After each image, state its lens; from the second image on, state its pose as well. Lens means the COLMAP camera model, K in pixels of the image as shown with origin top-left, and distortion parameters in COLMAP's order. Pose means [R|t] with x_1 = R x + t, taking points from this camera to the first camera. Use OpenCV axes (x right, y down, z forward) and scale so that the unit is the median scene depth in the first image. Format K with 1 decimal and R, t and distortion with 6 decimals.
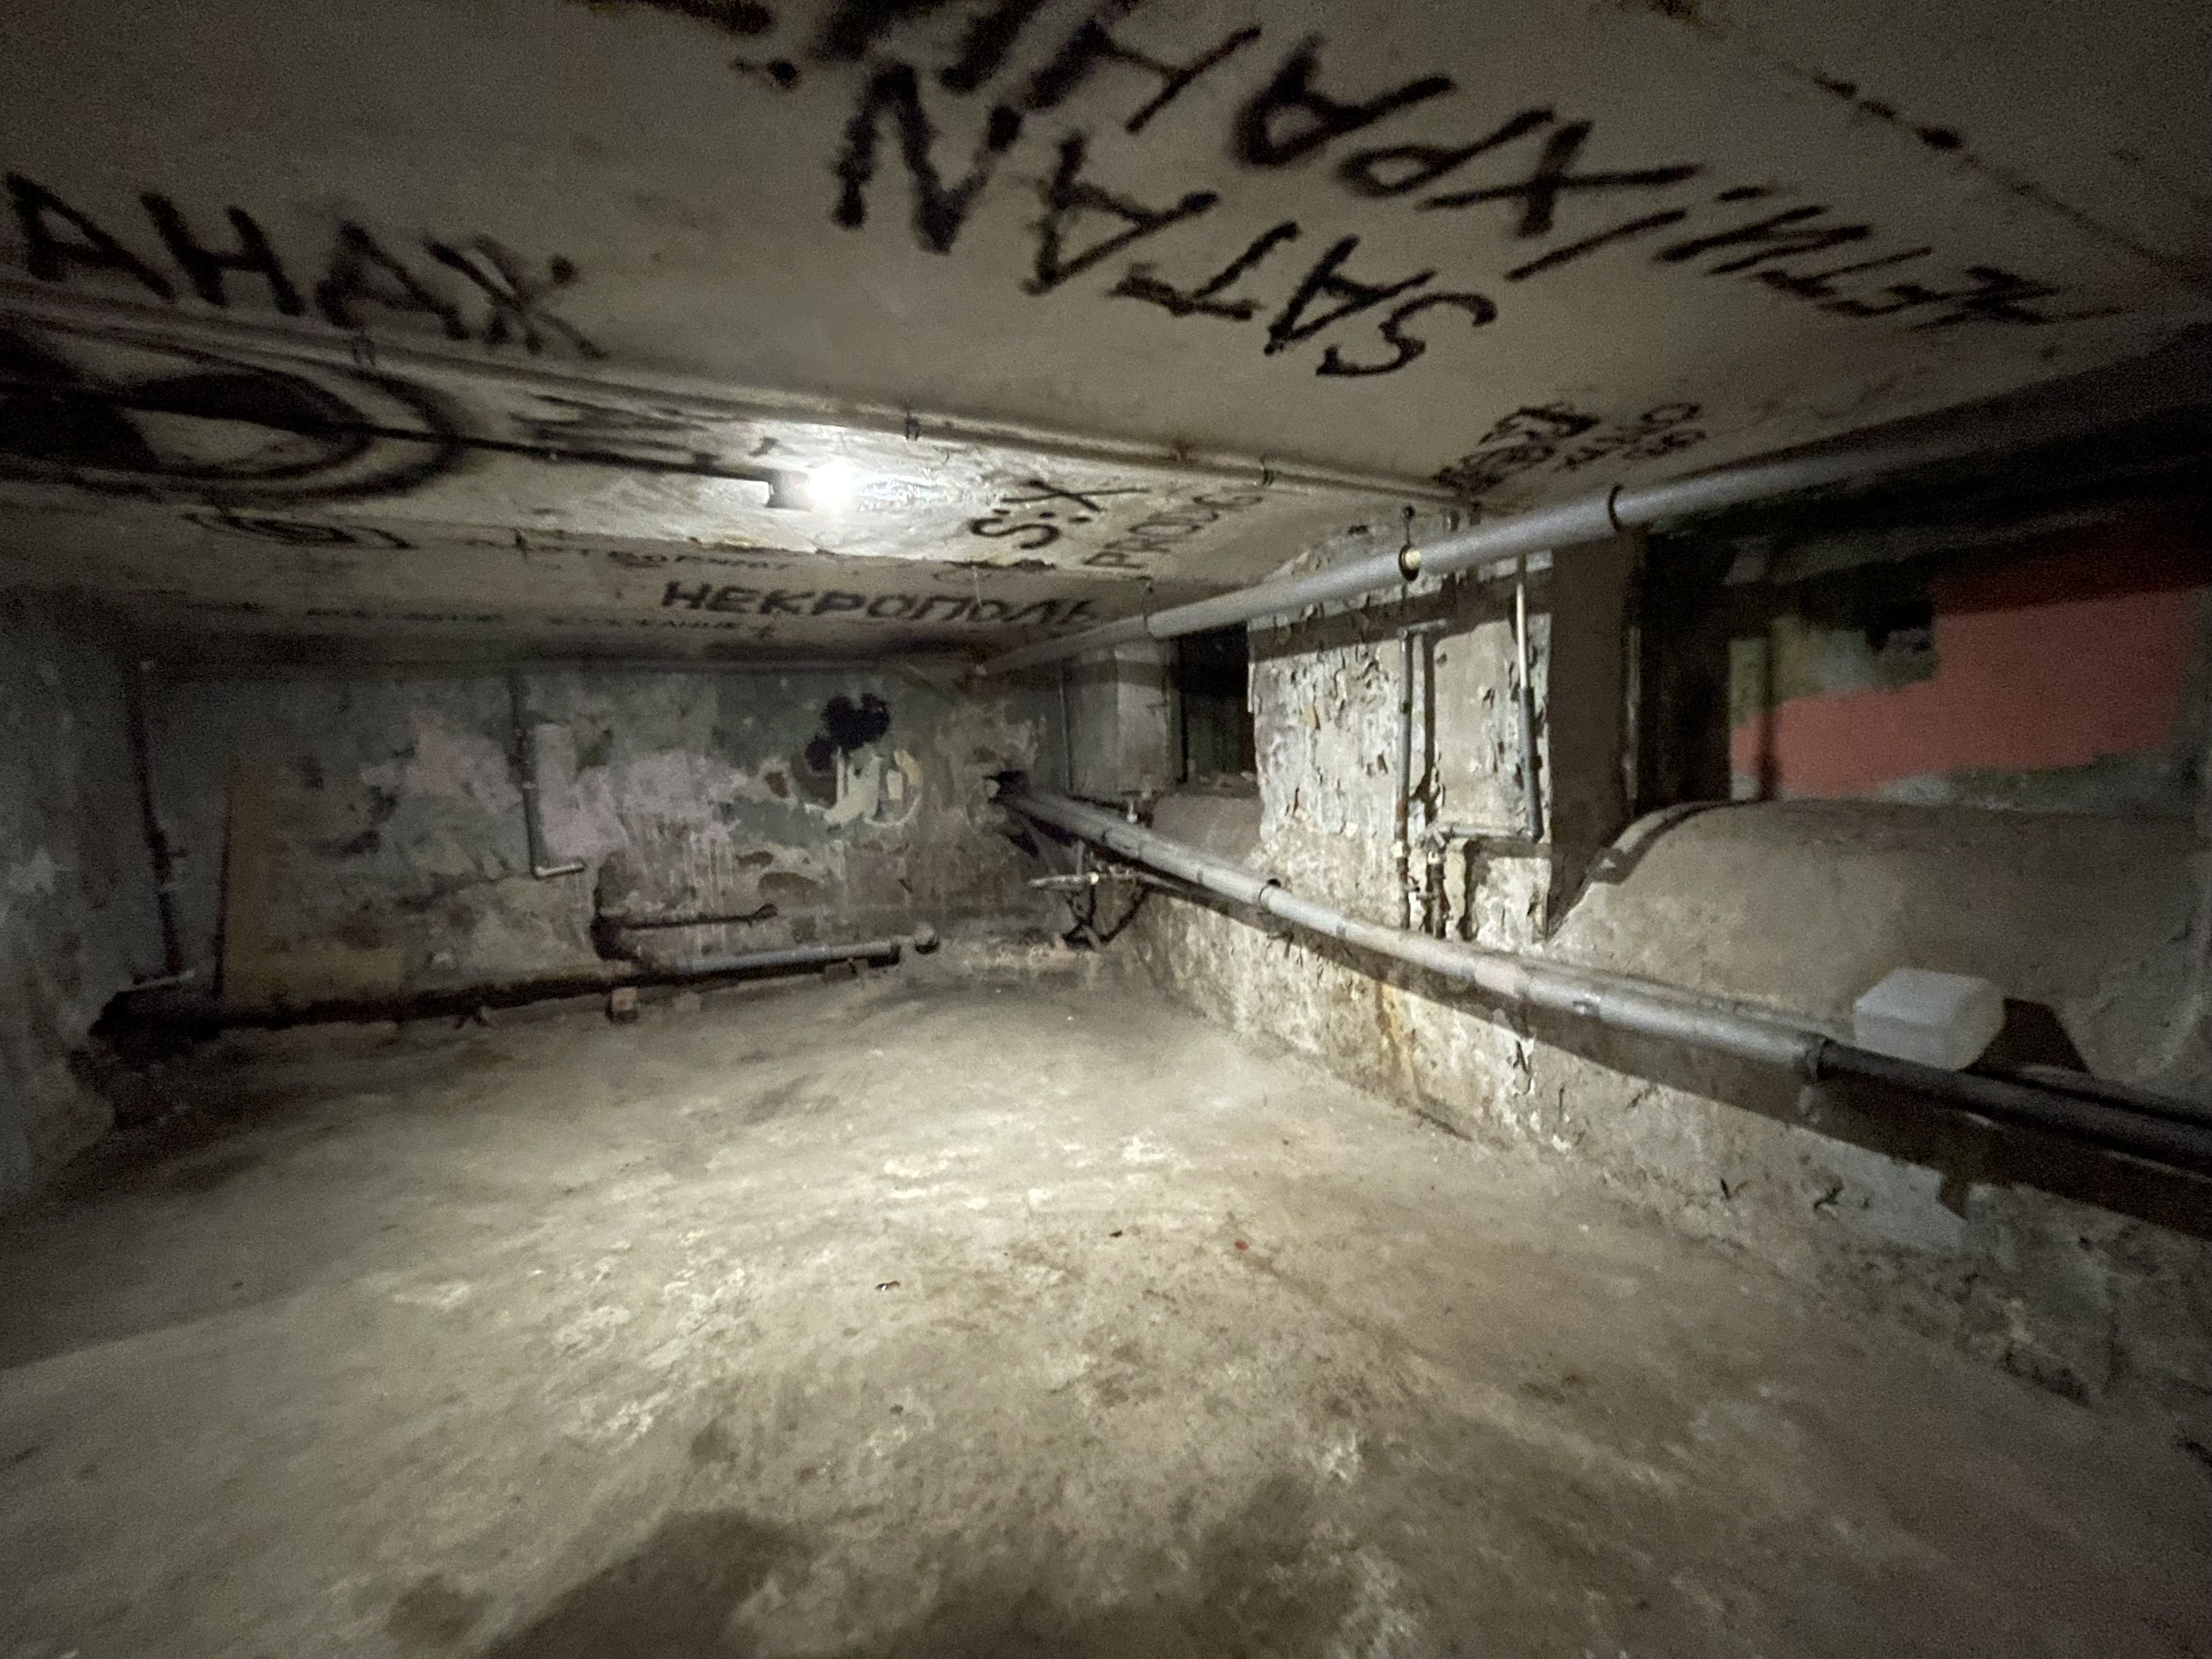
lens RADIAL K [[895.8, 0, 1104.2], [0, 895.8, 831.5], [0, 0, 1]] dist [-0.003286, -0.000059]
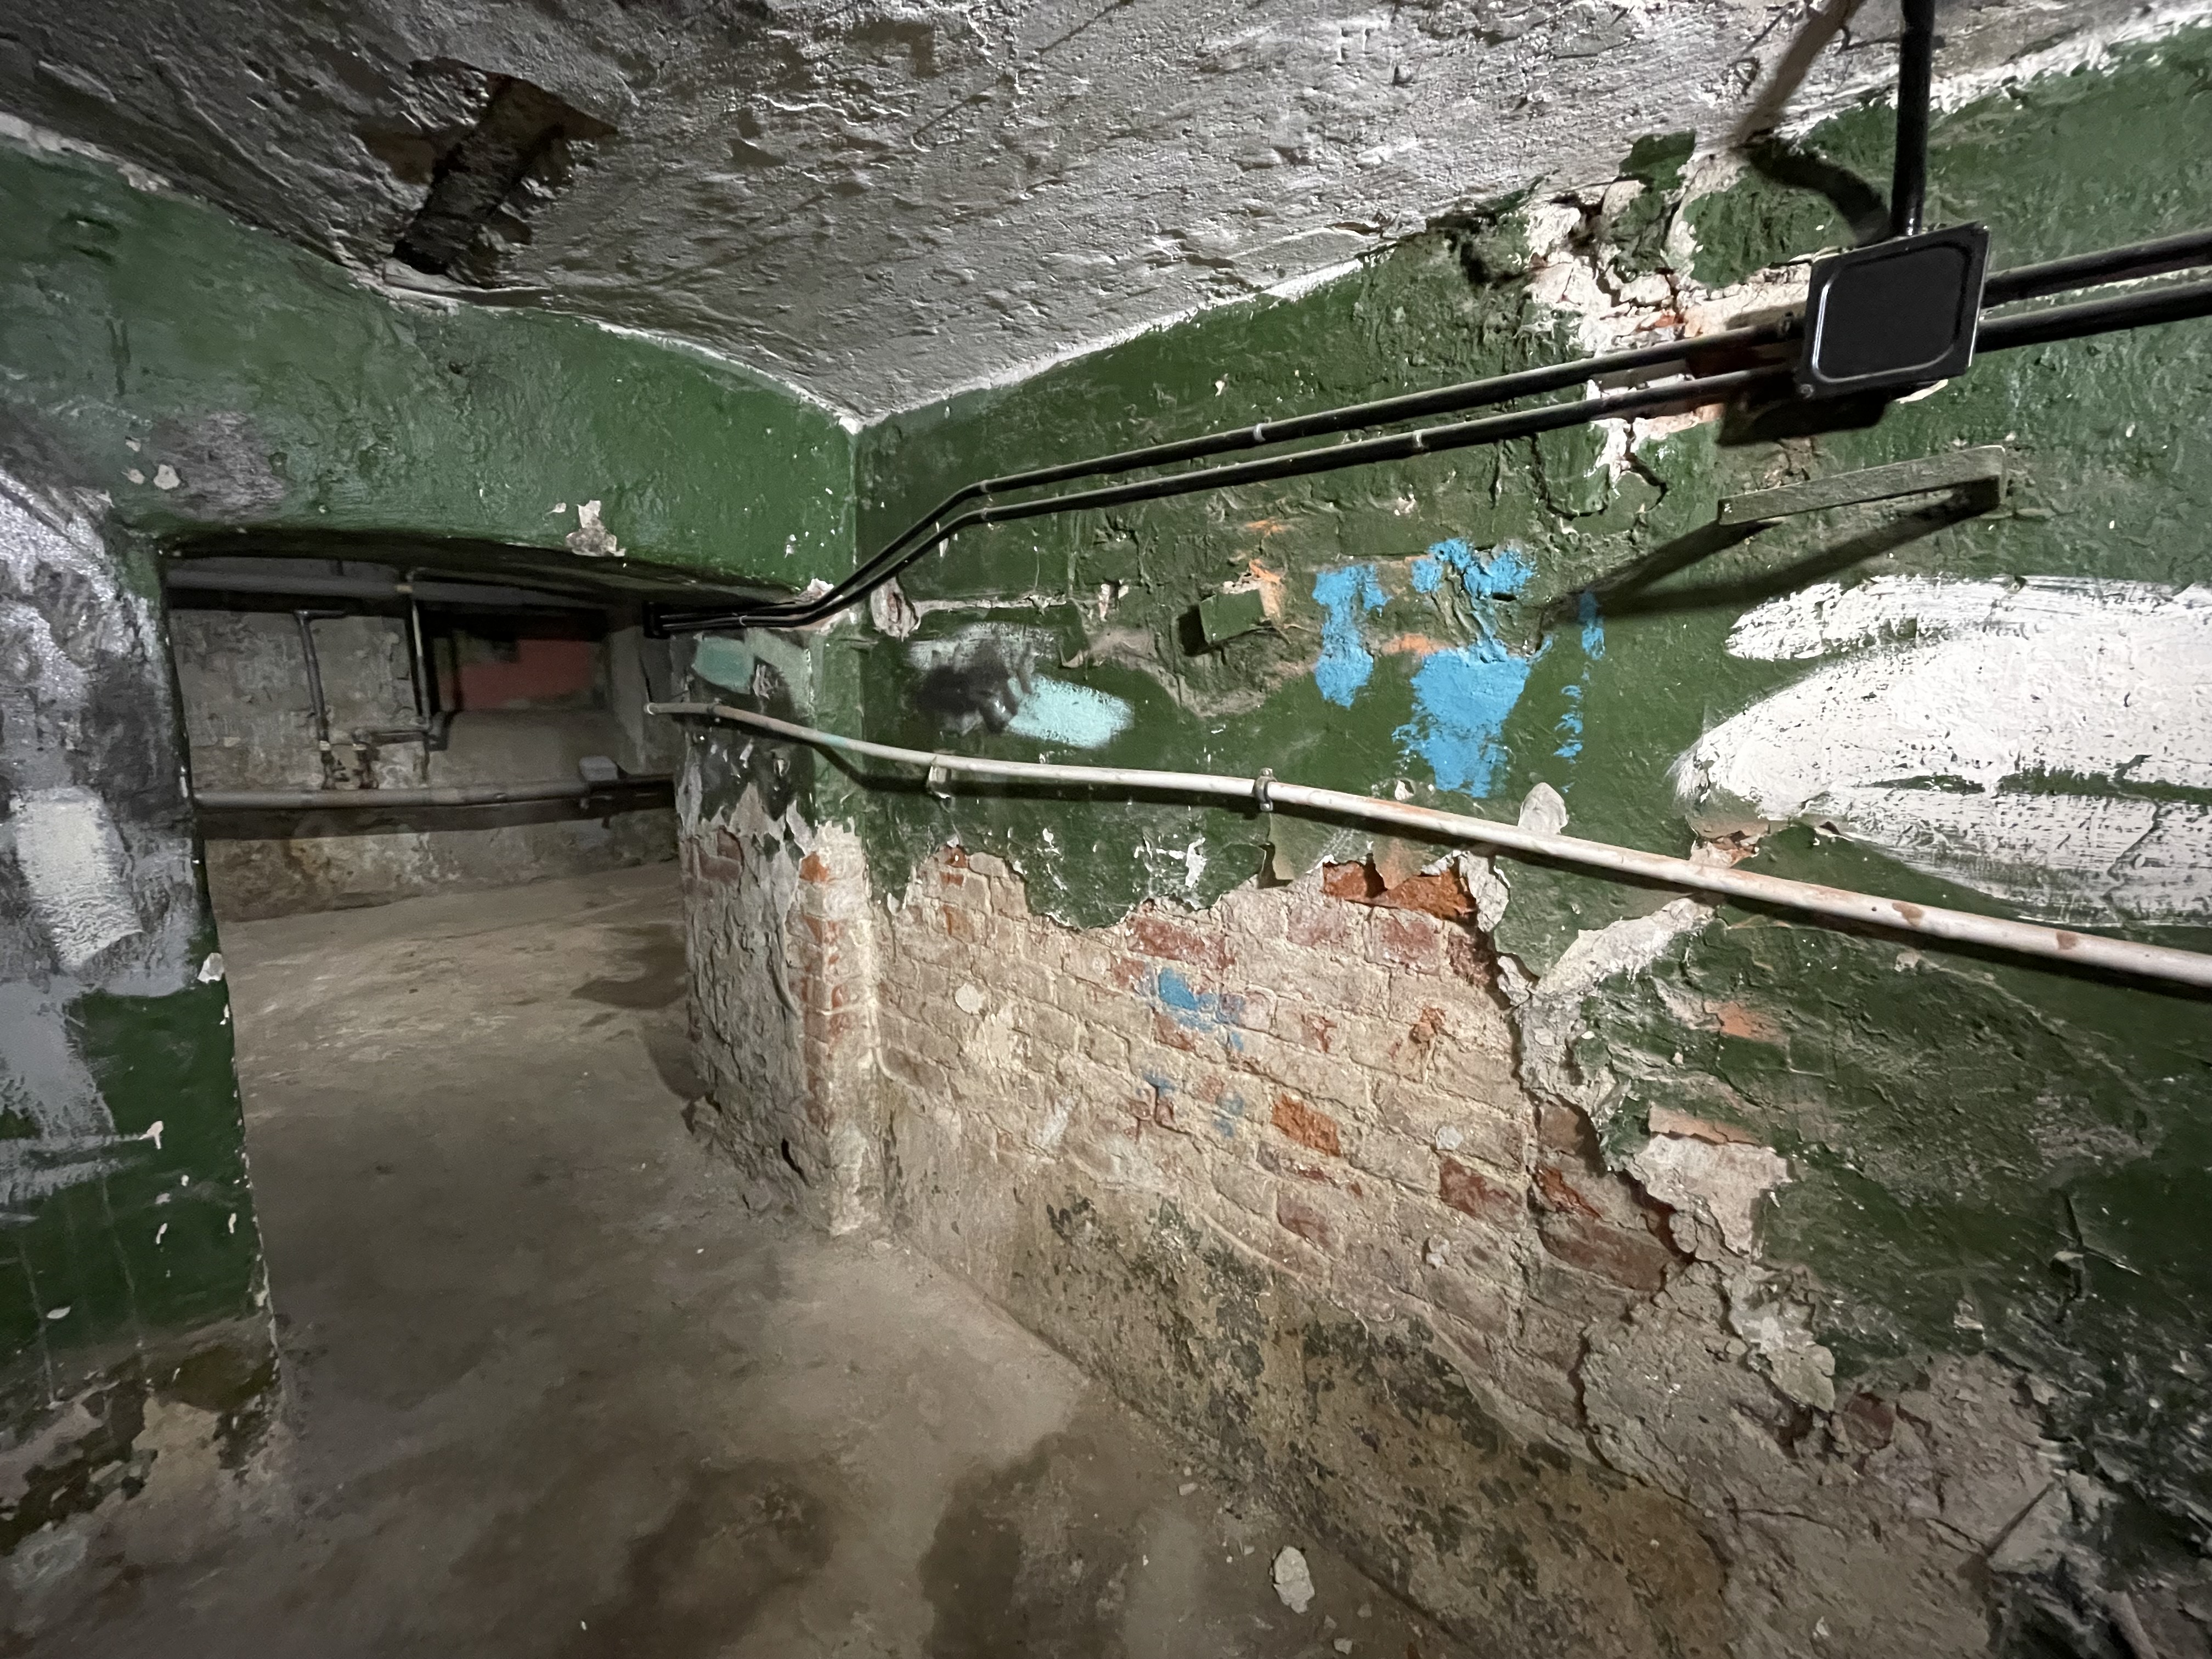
lens RADIAL K [[895.8, 0, 1104.5], [0, 895.8, 829.4], [0, 0, 1]] dist [-0.003286, -0.000059]
pose [[-0.321754, -0.135702, 0.937048, -1.166487], [0.082813, 0.981850, 0.170626, 0.006000], [-0.943195, 0.132499, -0.304676, 0.111611]]
